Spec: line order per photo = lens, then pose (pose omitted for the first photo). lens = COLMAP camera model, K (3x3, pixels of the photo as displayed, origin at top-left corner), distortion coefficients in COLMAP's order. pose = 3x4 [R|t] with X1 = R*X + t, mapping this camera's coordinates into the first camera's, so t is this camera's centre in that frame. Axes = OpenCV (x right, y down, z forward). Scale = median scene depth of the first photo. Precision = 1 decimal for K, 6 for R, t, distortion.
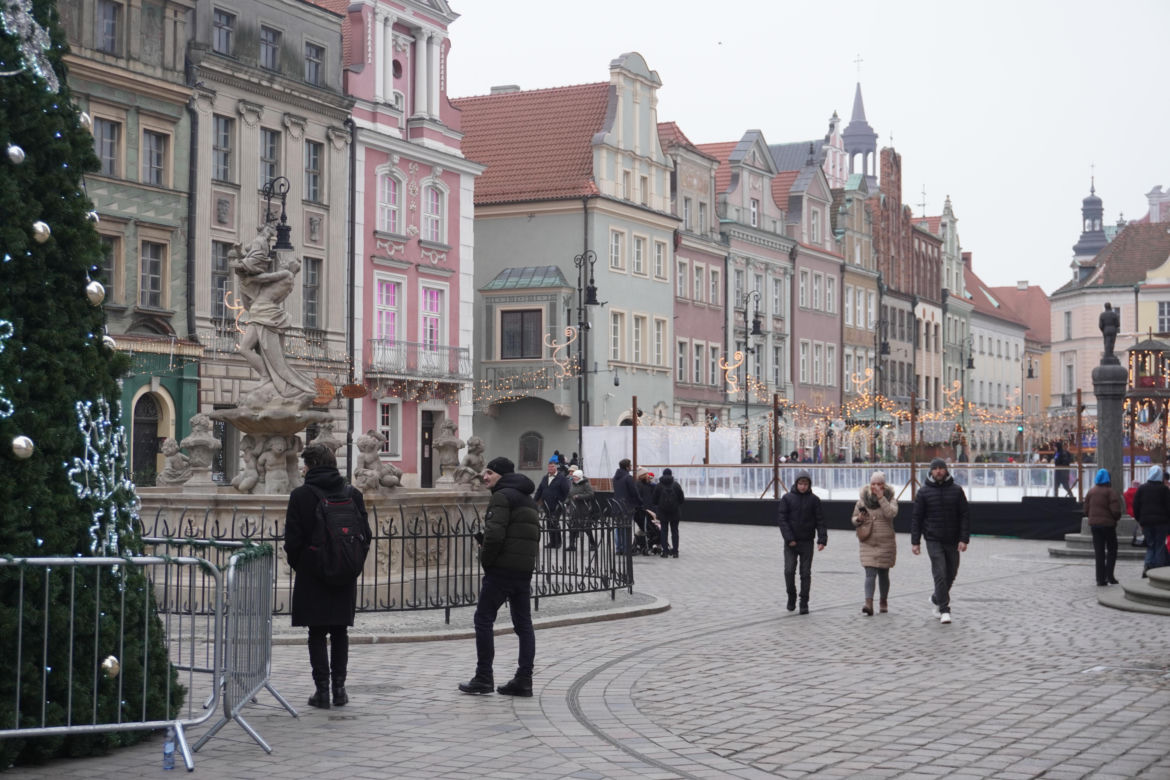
lens RADIAL K [[2039.4, 0, 537.0], [0, 2039.4, 388.7], [0, 0, 1]] dist [0.024682, 0.051929]
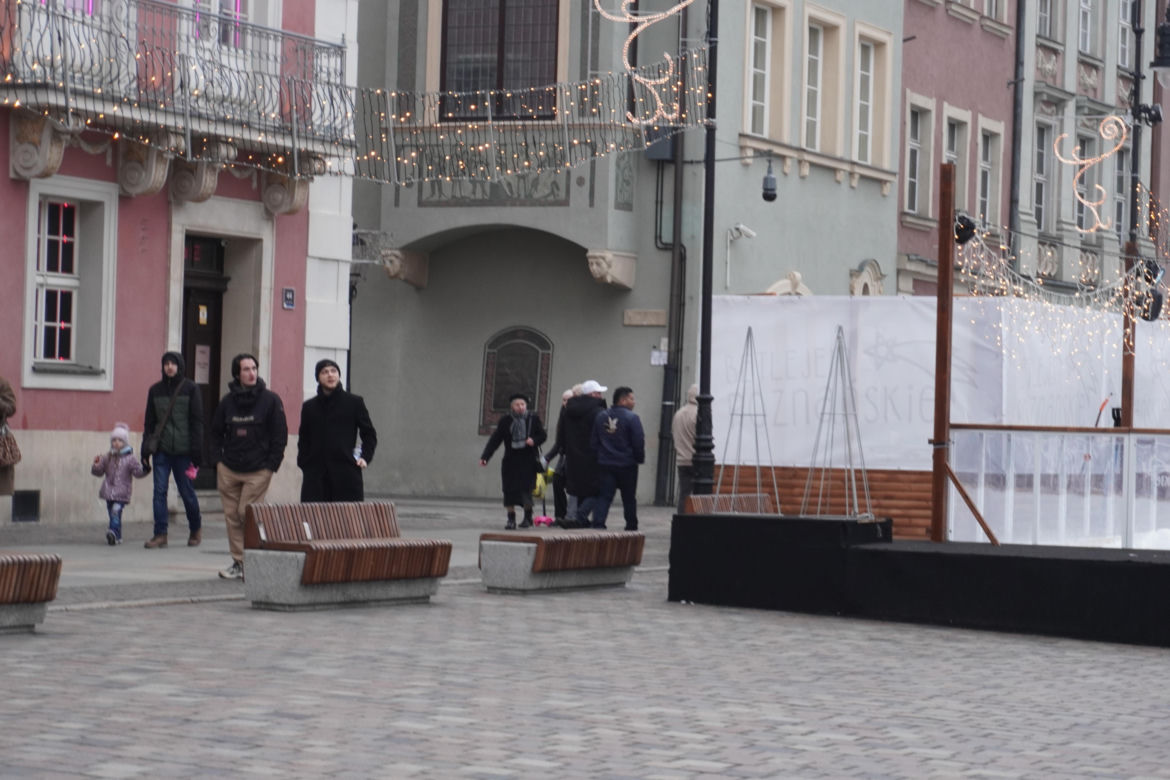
lens RADIAL K [[3387.8, 0, 585.0], [0, 3387.8, 390.0], [0, 0, 1]] dist [-0.030053, 0.255583]
pose [[0.999089, 0.027767, 0.032391, -0.011376], [-0.028528, 0.999322, 0.023270, 0.020135], [-0.031723, -0.024173, 0.999204, 0.462391]]
